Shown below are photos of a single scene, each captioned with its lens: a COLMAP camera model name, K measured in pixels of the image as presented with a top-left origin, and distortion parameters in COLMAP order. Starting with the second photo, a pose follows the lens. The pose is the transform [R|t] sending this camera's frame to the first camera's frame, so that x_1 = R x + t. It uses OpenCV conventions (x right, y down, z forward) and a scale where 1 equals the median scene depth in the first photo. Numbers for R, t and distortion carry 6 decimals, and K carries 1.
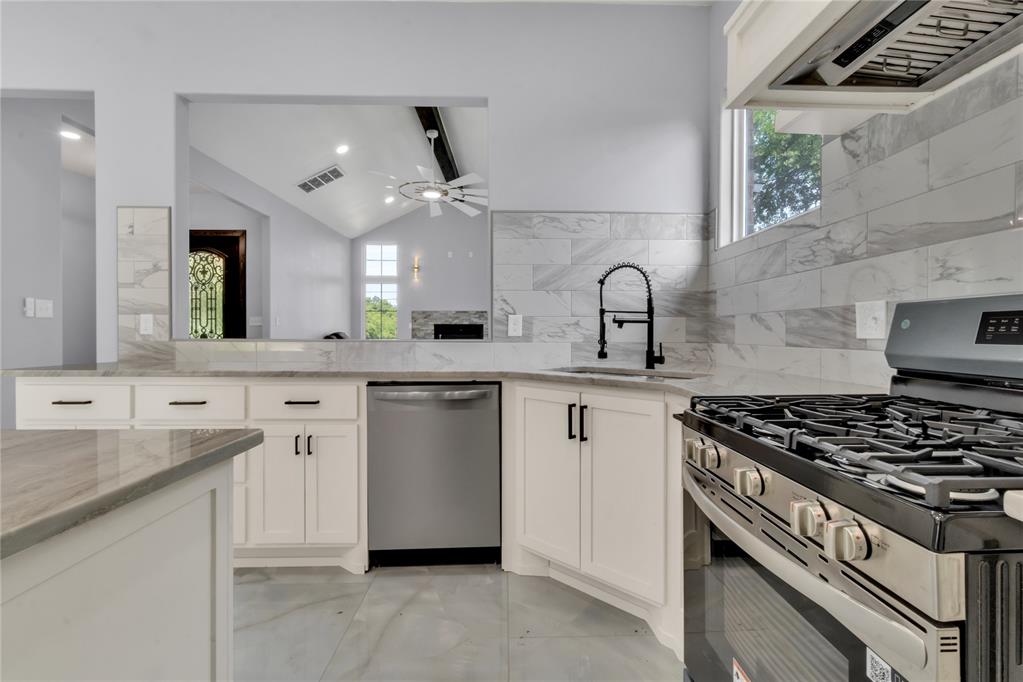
lens RADIAL K [[477.5, 0, 513.8], [0, 477.5, 340.6], [0, 0, 1]] dist [0.001002, 0.001212]
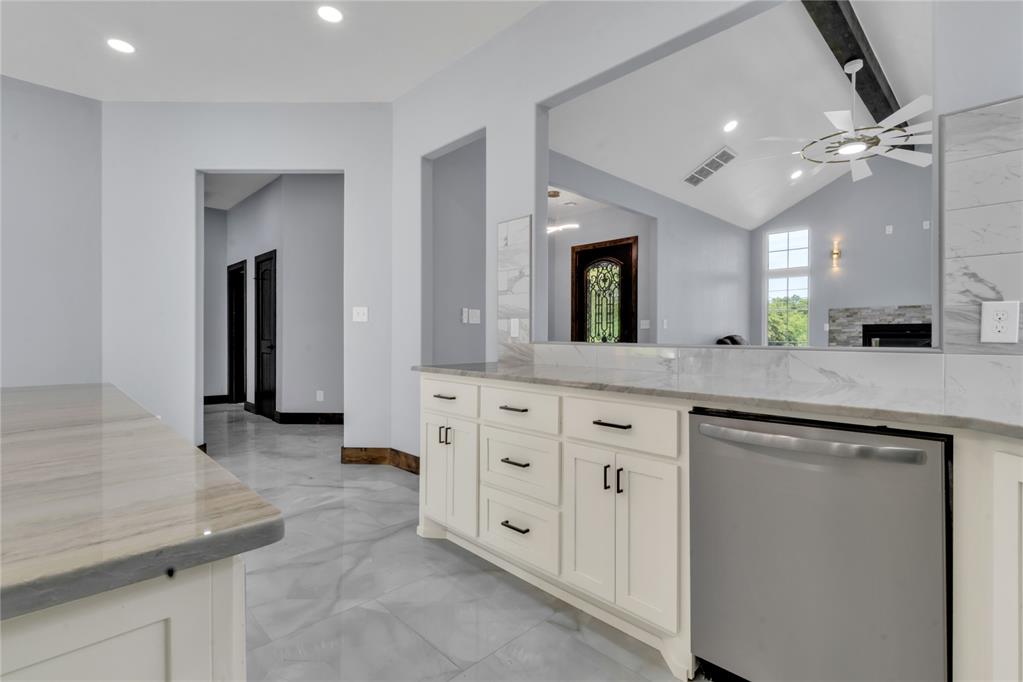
lens RADIAL K [[478.4, 0, 522.1], [0, 478.4, 337.0], [0, 0, 1]] dist [0.000848, 0.001074]
pose [[0.694366, 0.002518, -0.719617, 0.007538], [-0.012648, 0.999882, -0.008705, -0.001992], [0.719510, 0.015146, 0.694316, 0.124411]]
